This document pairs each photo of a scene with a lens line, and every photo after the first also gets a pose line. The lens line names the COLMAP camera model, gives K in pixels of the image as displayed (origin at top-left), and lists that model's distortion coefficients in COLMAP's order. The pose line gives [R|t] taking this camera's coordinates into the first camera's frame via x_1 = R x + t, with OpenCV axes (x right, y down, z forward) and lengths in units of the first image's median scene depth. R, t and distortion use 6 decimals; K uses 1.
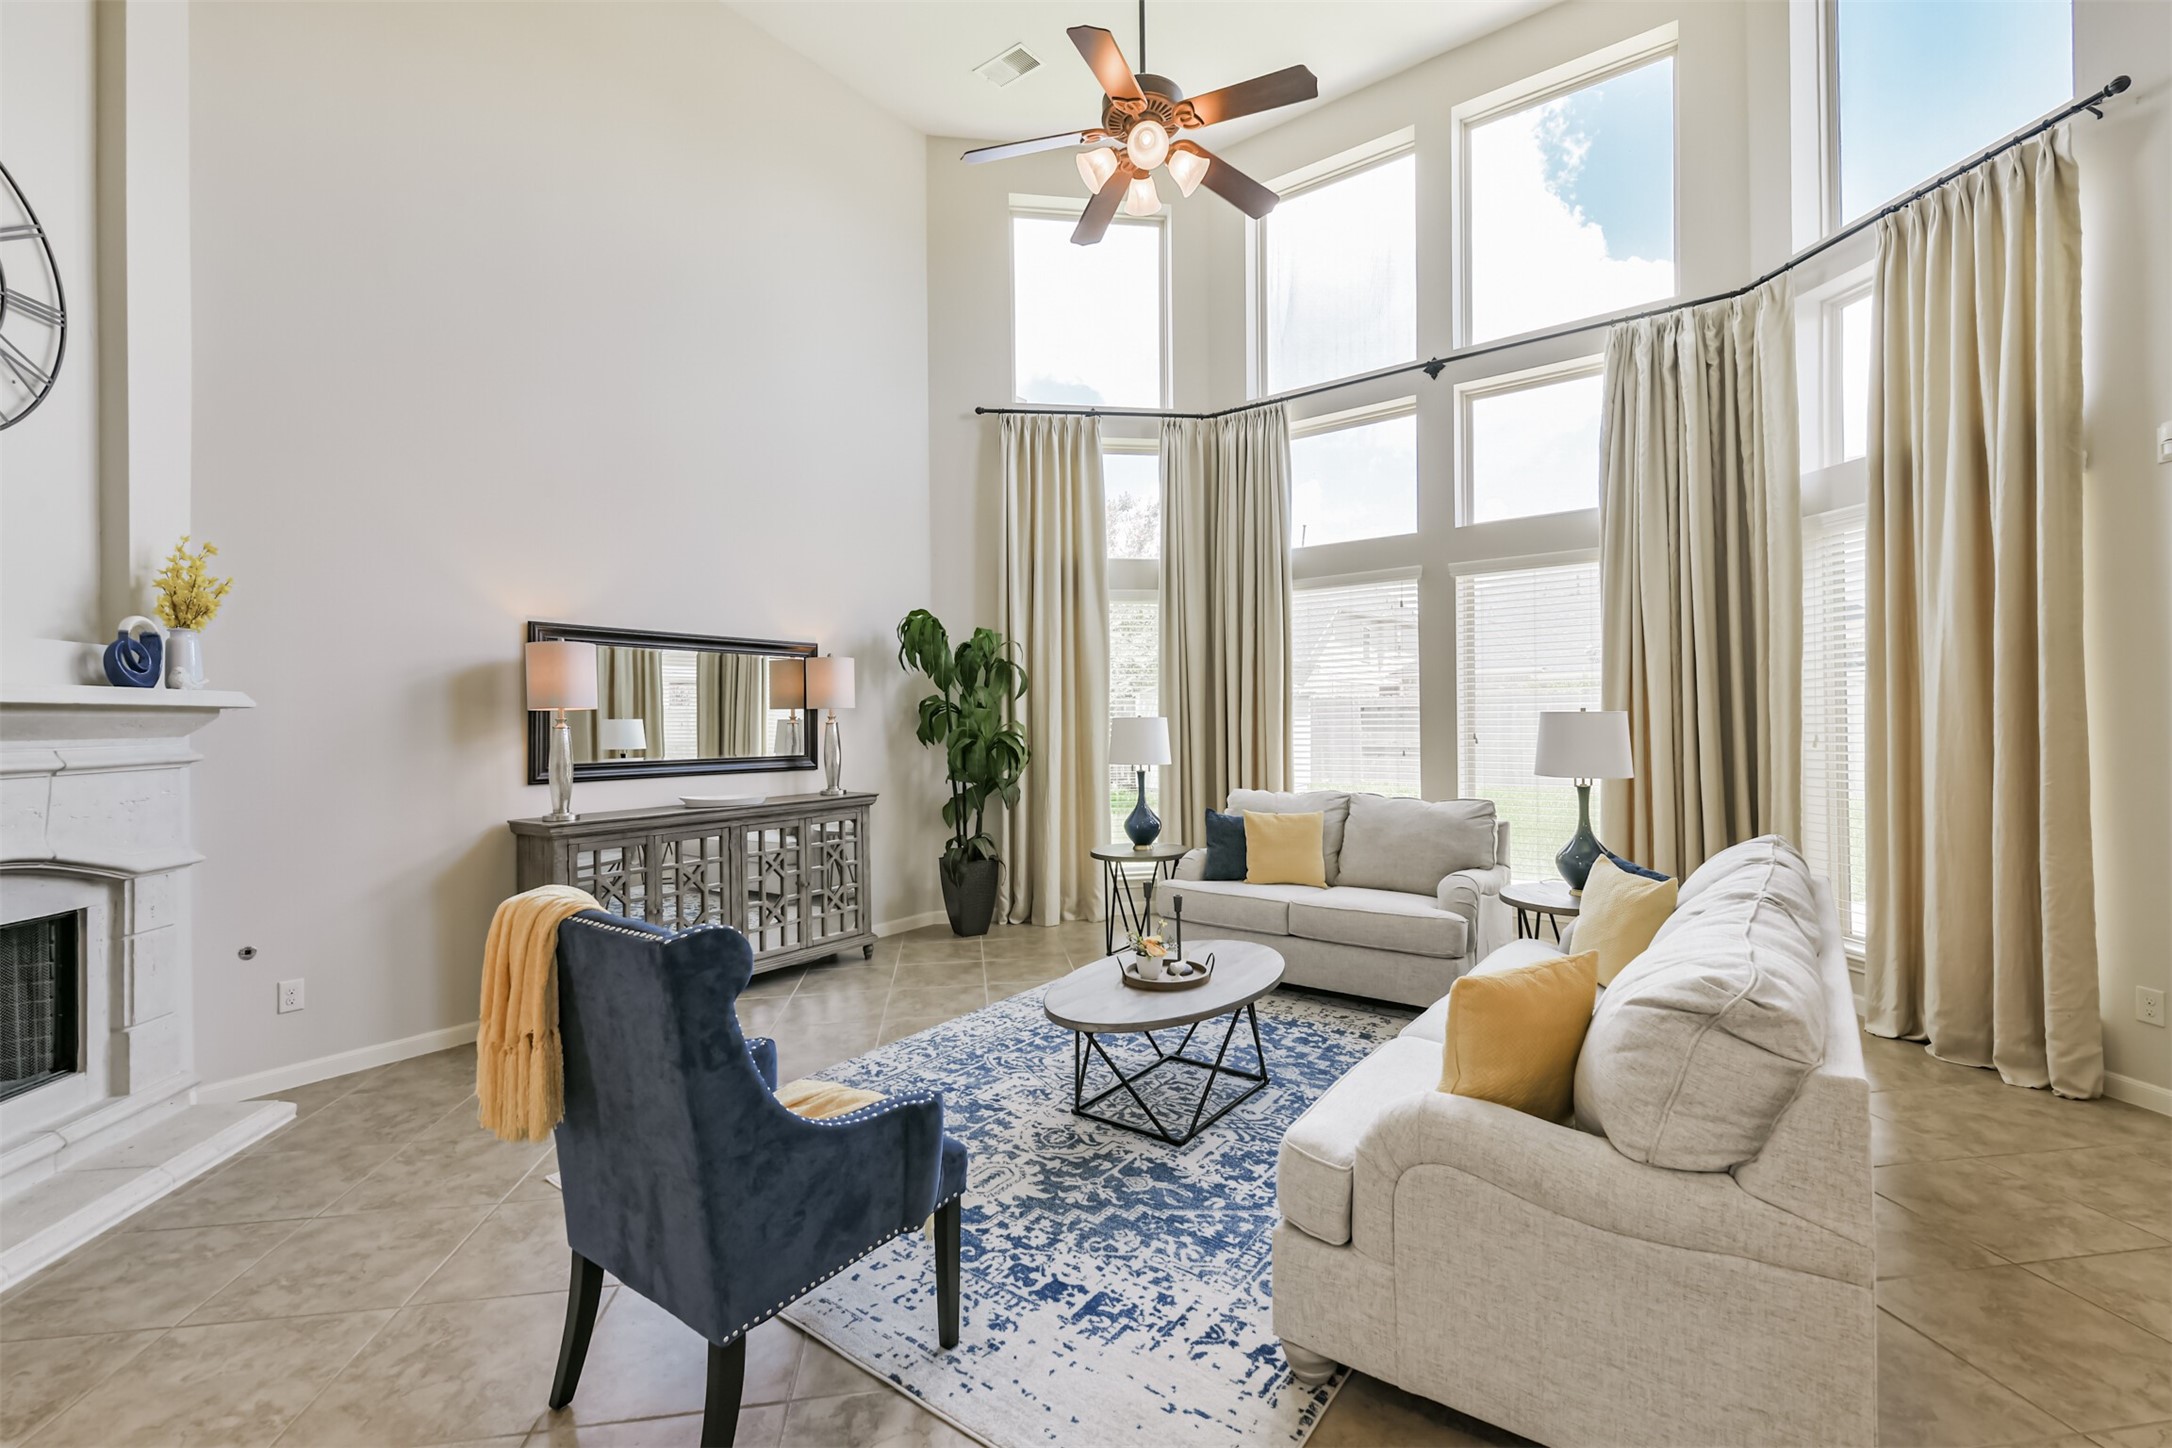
lens RADIAL K [[935.8, 0, 1092.4], [0, 935.8, 717.5], [0, 0, 1]] dist [0.023729, -0.012106]
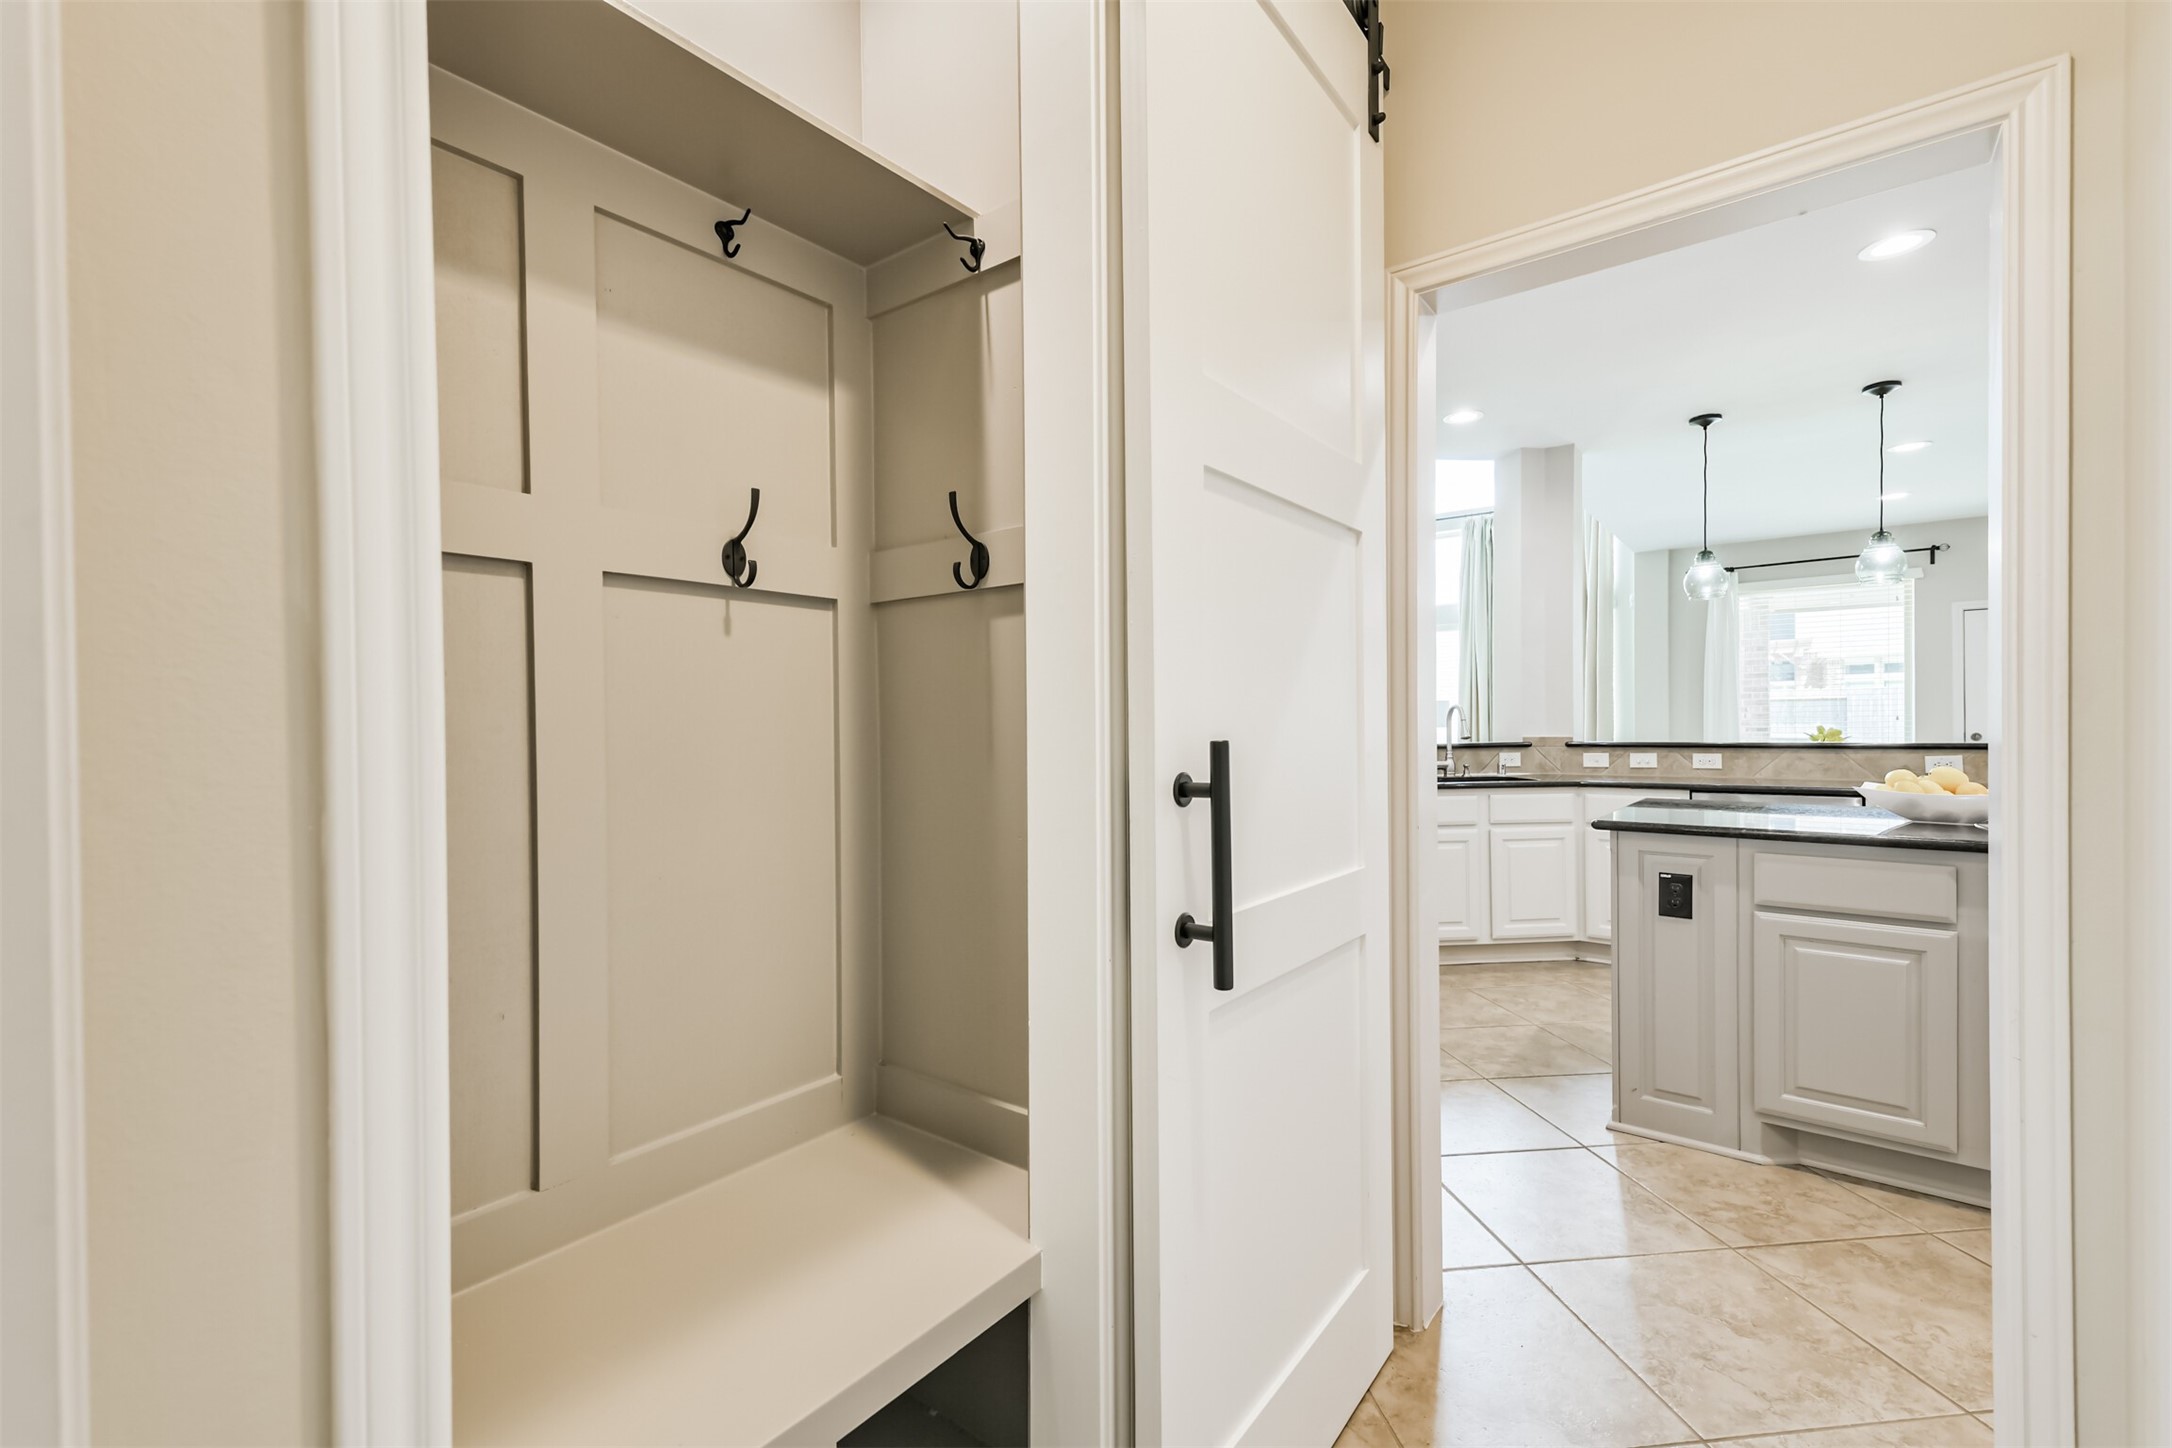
lens RADIAL K [[928.3, 0, 1085.7], [0, 928.3, 717.8], [0, 0, 1]] dist [0.027794, -0.010723]
pose [[0.999790, 0.003403, -0.020190, -0.217522], [-0.003467, 0.999989, -0.003149, 0.033187], [0.020179, 0.003218, 0.999791, -0.952062]]
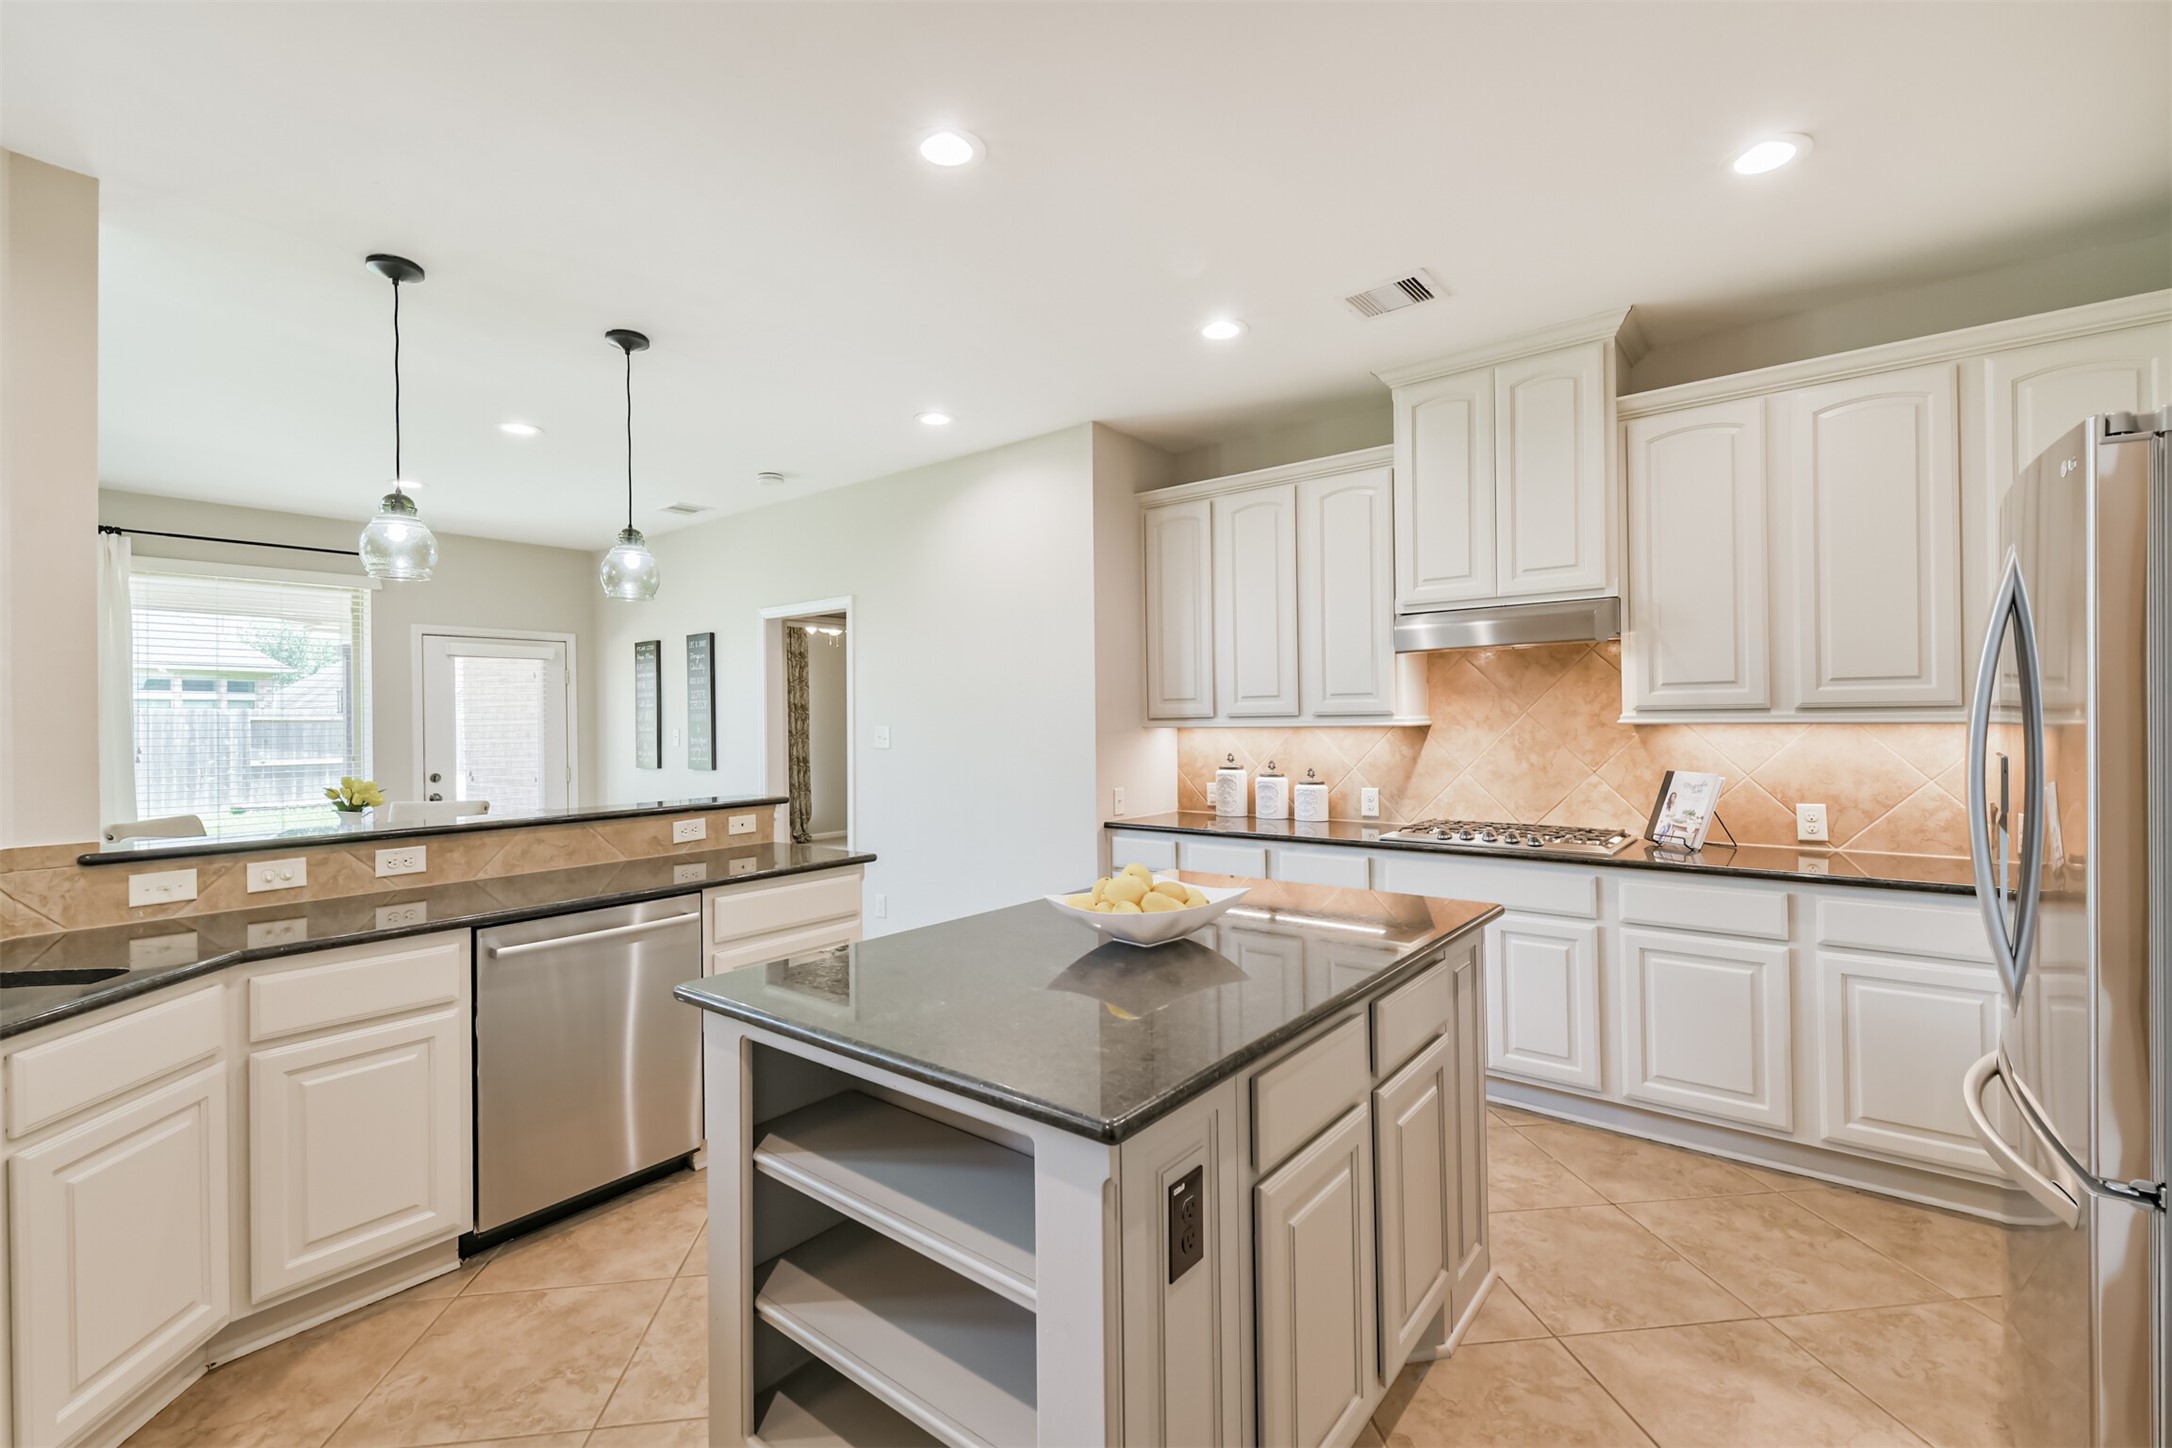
lens RADIAL K [[935.8, 0, 1092.4], [0, 935.8, 717.5], [0, 0, 1]] dist [0.023729, -0.012106]
pose [[0.021819, 0.016445, 0.999627, -0.159380], [0.010112, 0.999810, -0.016668, 0.006351], [-0.999711, 0.010472, 0.021648, -0.486663]]
